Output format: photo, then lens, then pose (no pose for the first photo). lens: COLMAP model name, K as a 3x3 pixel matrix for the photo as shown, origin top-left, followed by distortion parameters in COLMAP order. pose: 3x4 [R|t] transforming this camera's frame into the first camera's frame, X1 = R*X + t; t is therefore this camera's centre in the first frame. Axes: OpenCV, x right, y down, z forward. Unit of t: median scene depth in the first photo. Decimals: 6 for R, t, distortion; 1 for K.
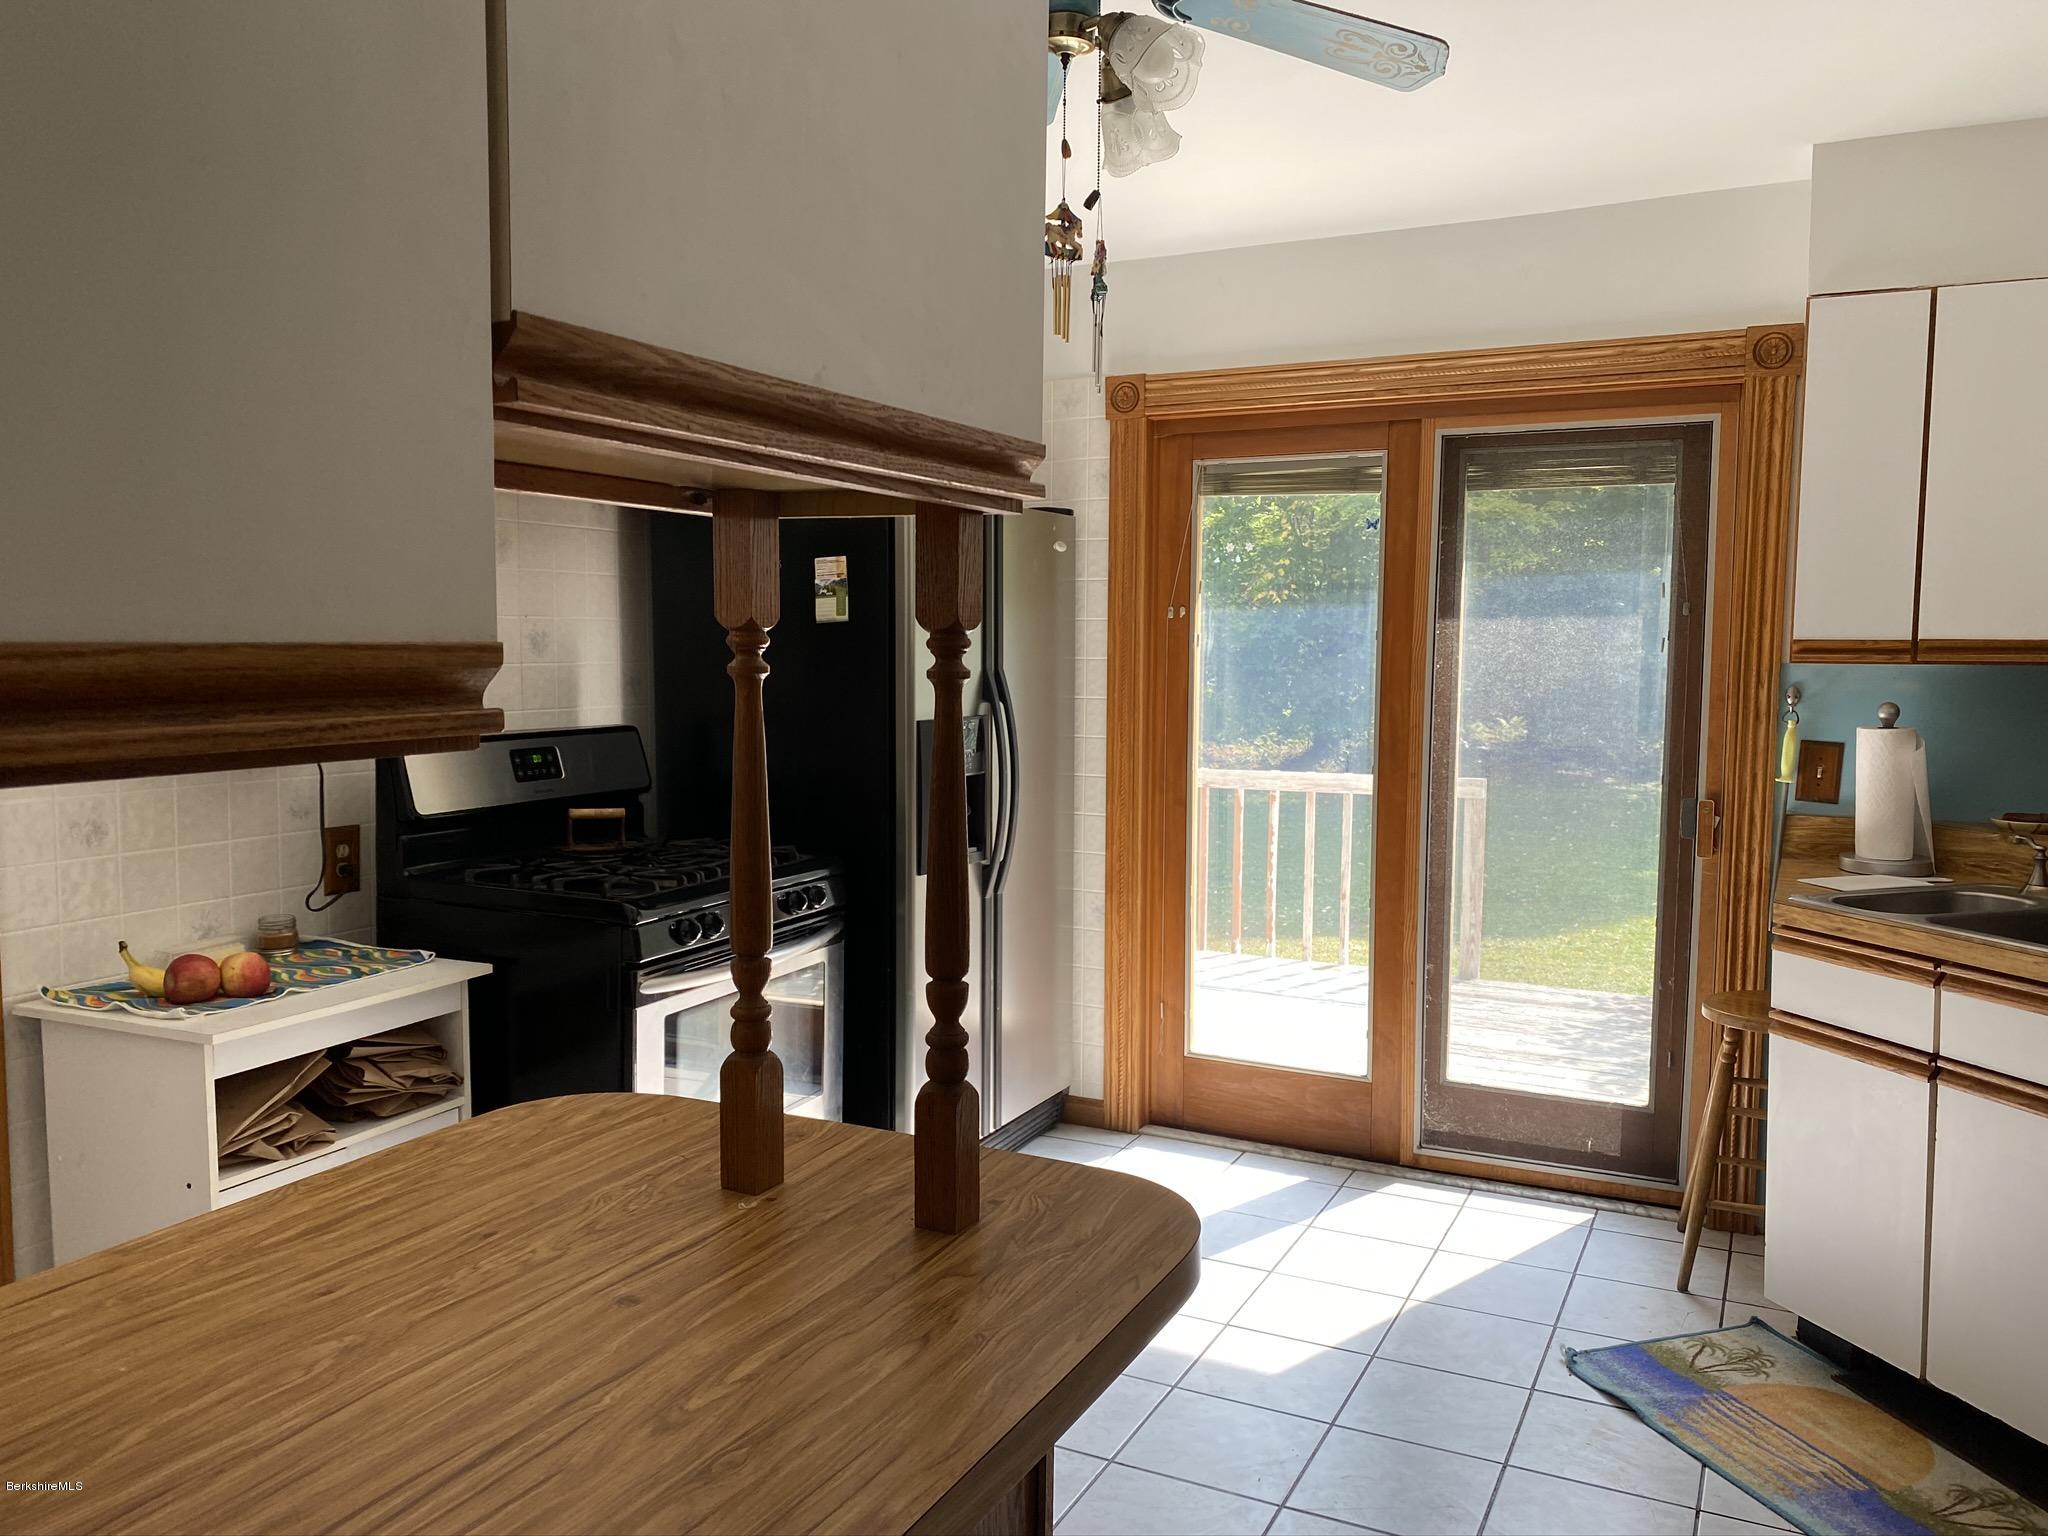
lens RADIAL K [[1560.2, 0, 1017.9], [0, 1560.2, 759.6], [0, 0, 1]] dist [0.081606, -0.132847]
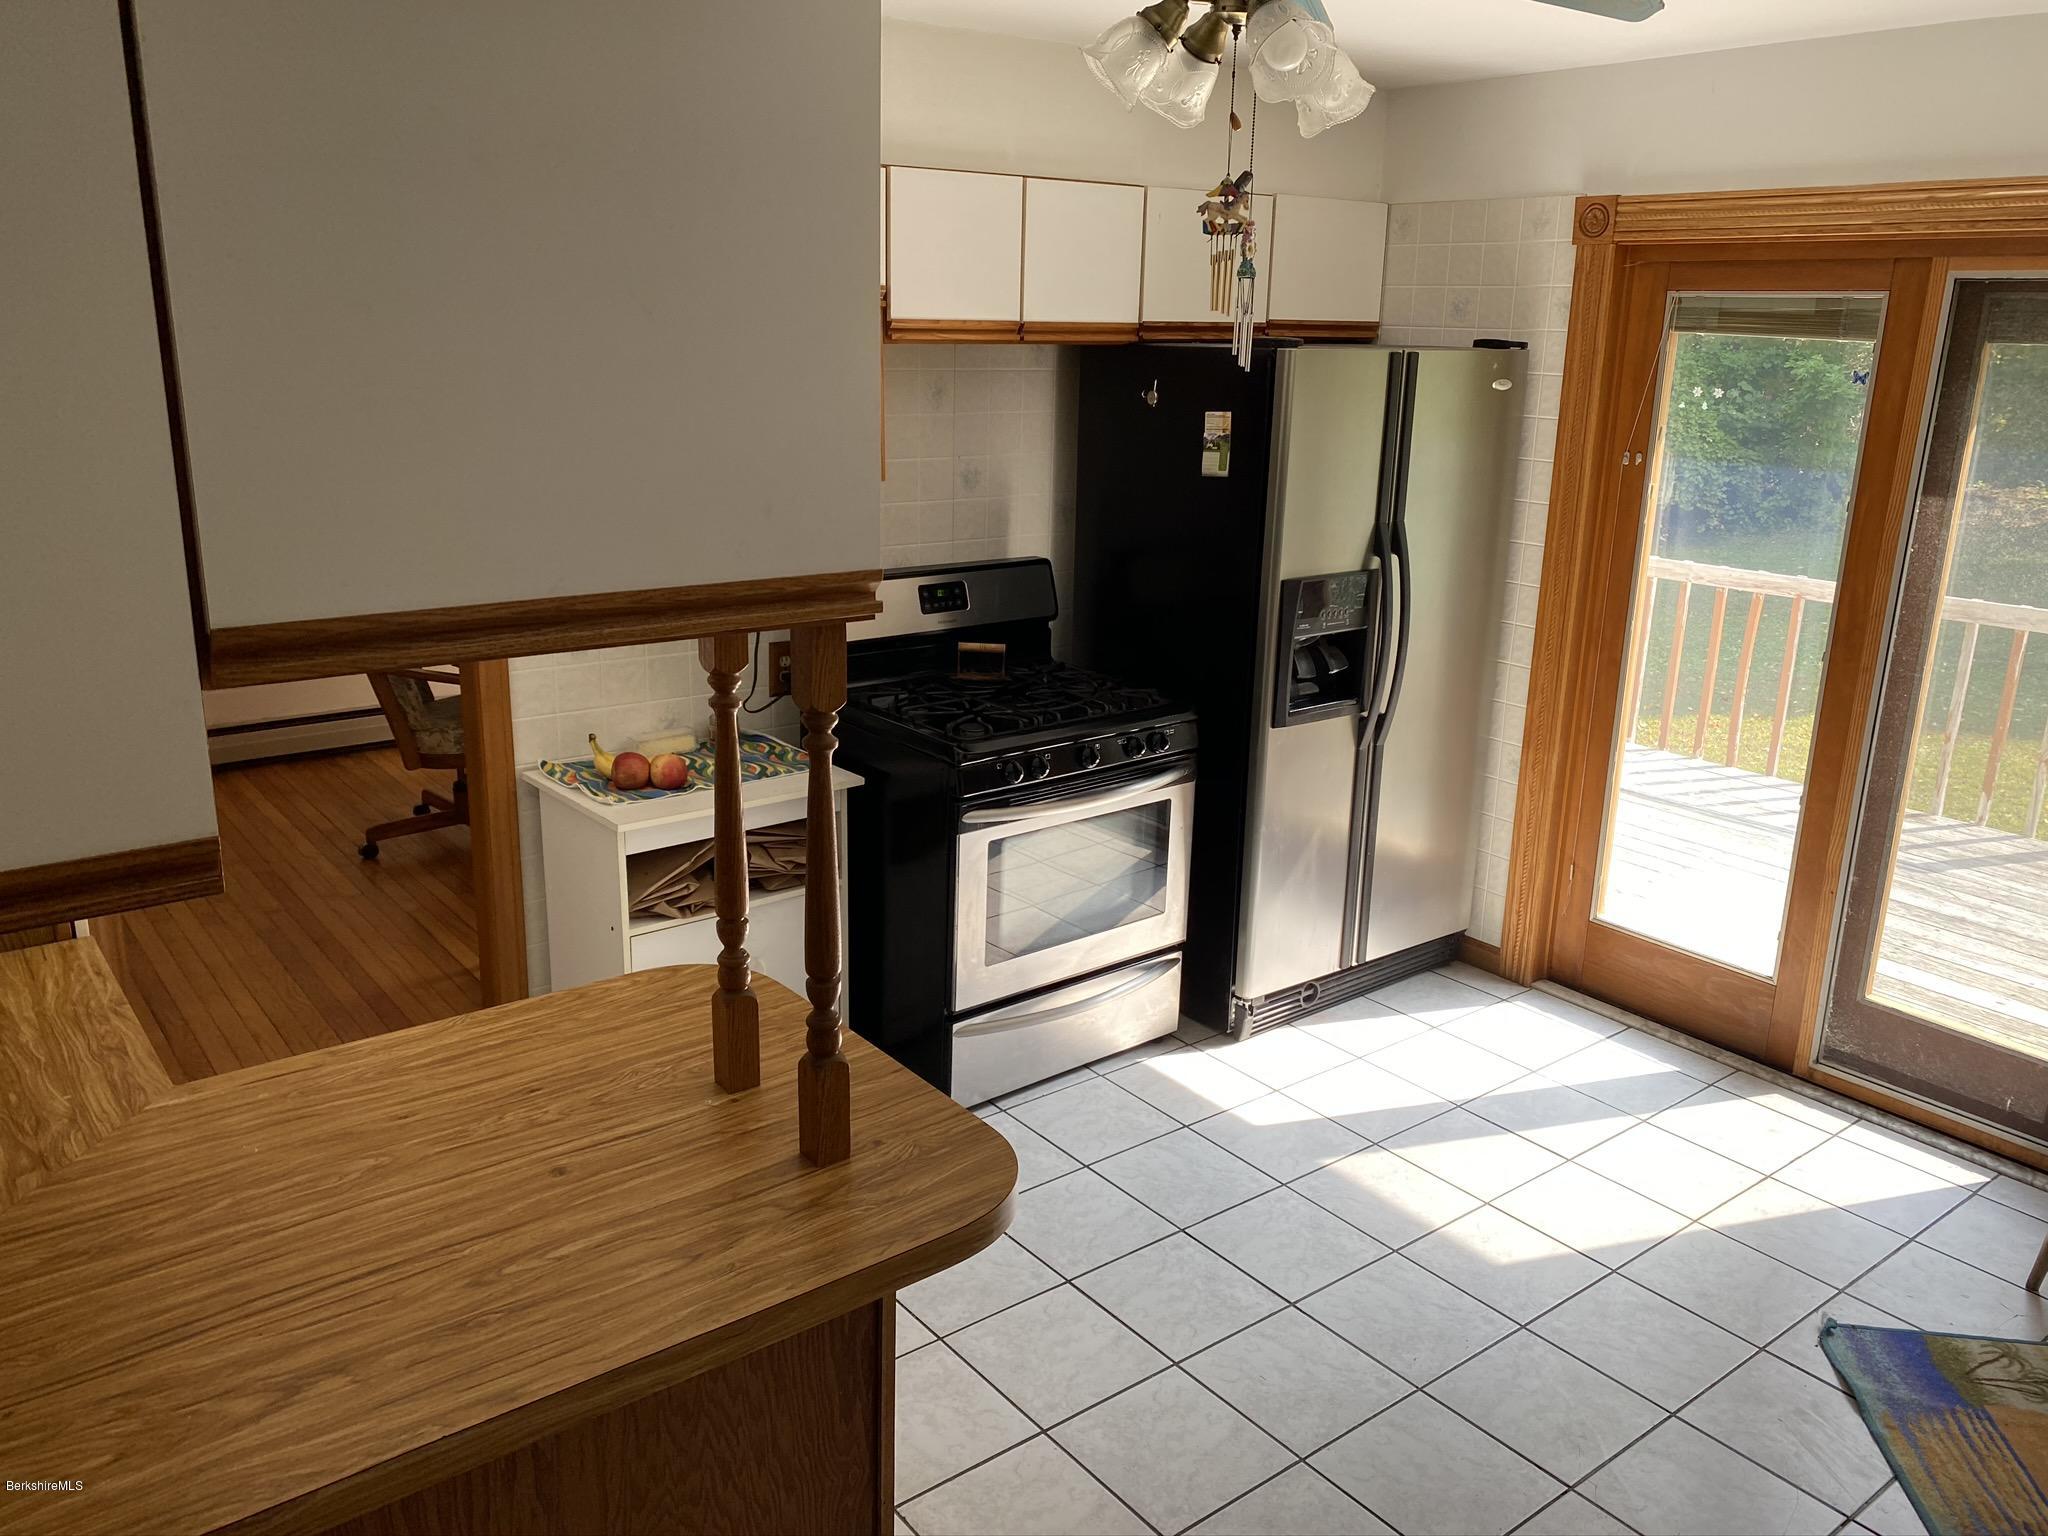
lens RADIAL K [[1568.7, 0, 1028.5], [0, 1568.7, 743.1], [0, 0, 1]] dist [0.045880, -0.045228]
pose [[0.903671, 0.127179, -0.408905, 0.224061], [-0.051602, 0.980263, 0.190845, -0.110061], [0.425106, -0.151361, 0.892398, -0.010555]]
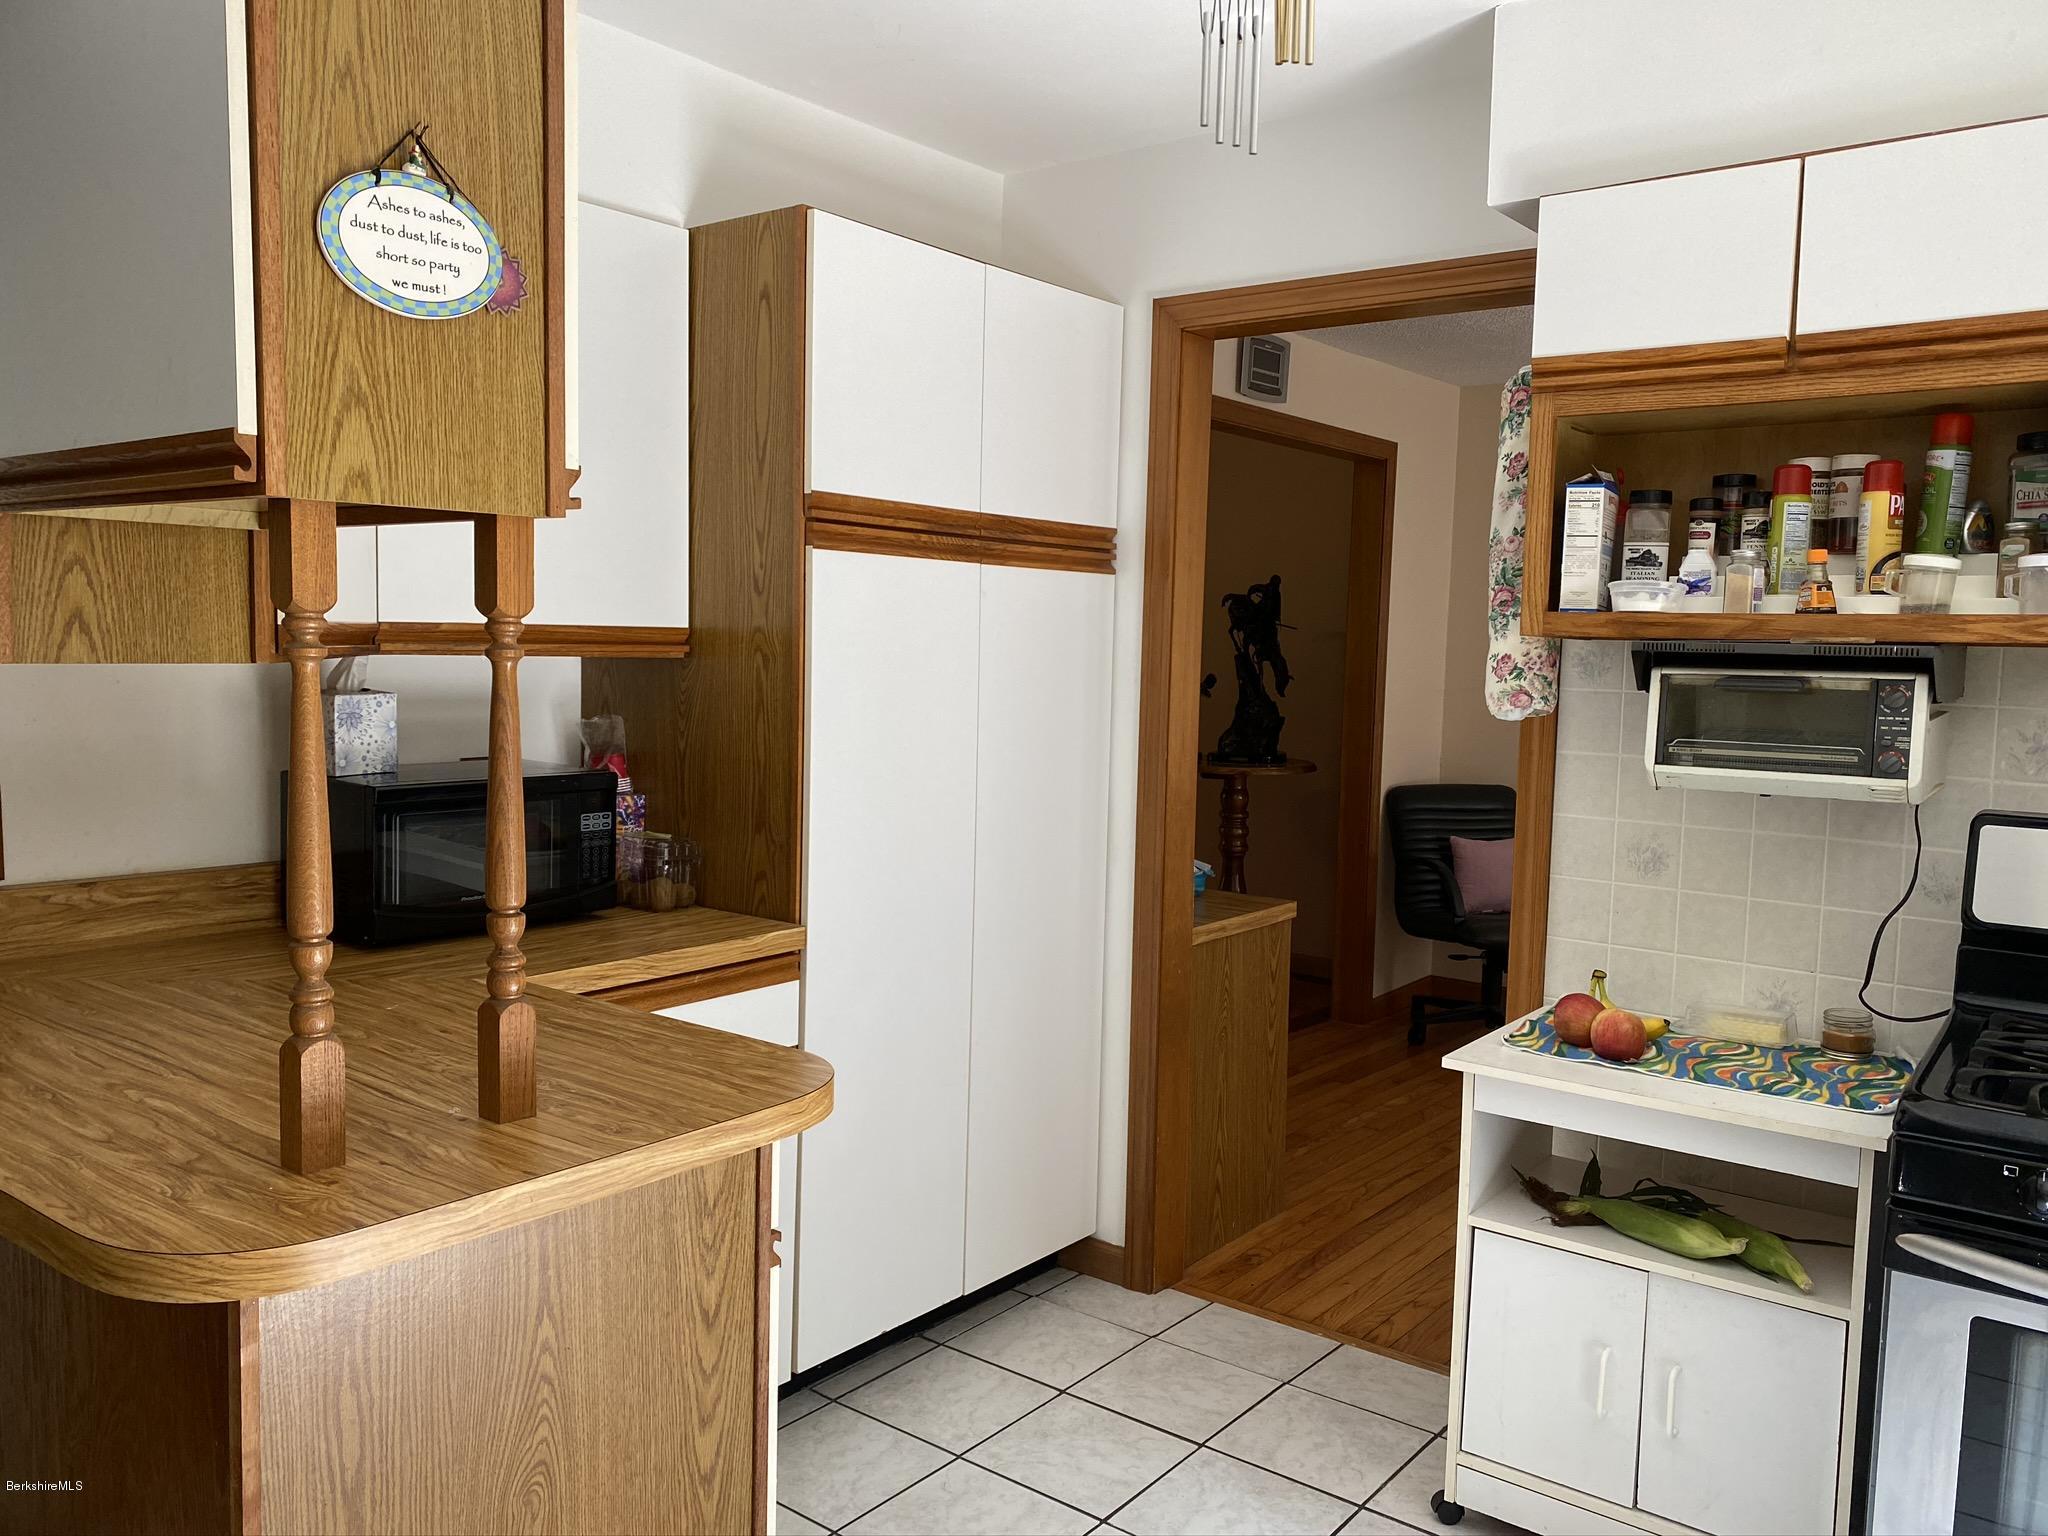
lens RADIAL K [[1567.2, 0, 1011.0], [0, 1567.2, 771.0], [0, 0, 1]] dist [0.051085, -0.063361]
pose [[-0.200364, 0.074237, -0.976905, 0.341014], [-0.100324, 0.990329, 0.095833, -0.048038], [0.974571, 0.117208, -0.190979, 0.621399]]
